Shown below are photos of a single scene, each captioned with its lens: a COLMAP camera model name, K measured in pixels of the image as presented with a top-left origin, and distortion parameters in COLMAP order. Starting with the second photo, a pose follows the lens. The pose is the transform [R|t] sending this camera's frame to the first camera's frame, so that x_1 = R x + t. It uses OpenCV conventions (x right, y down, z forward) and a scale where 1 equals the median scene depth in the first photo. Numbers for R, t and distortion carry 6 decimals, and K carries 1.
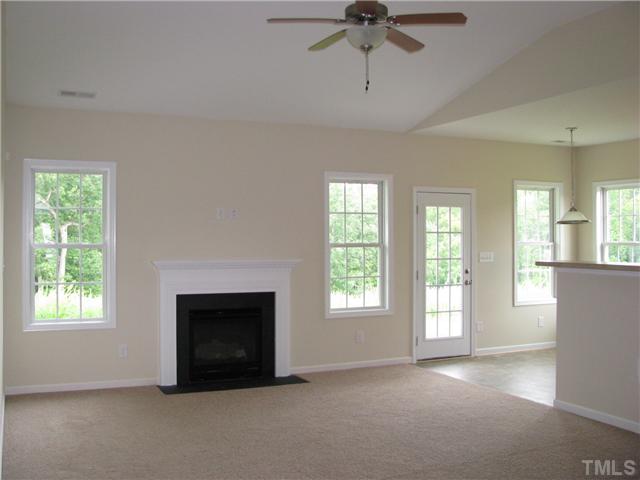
lens RADIAL K [[692.3, 0, 320.8], [0, 692.3, 238.3], [0, 0, 1]] dist [-0.123139, 0.000000]
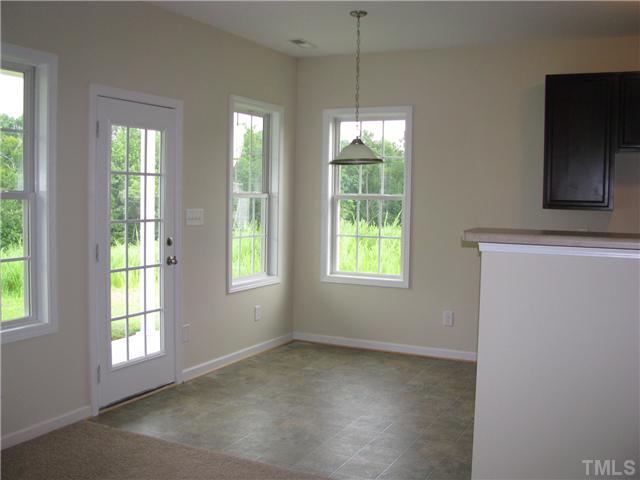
lens RADIAL K [[692.3, 0, 319.1], [0, 692.3, 244.7], [0, 0, 1]] dist [-0.123139, 0.000000]
pose [[0.781026, -0.030253, 0.623765, -0.052780], [-0.020904, 0.997000, 0.074530, 0.004375], [-0.624148, -0.071249, 0.778050, 0.469849]]
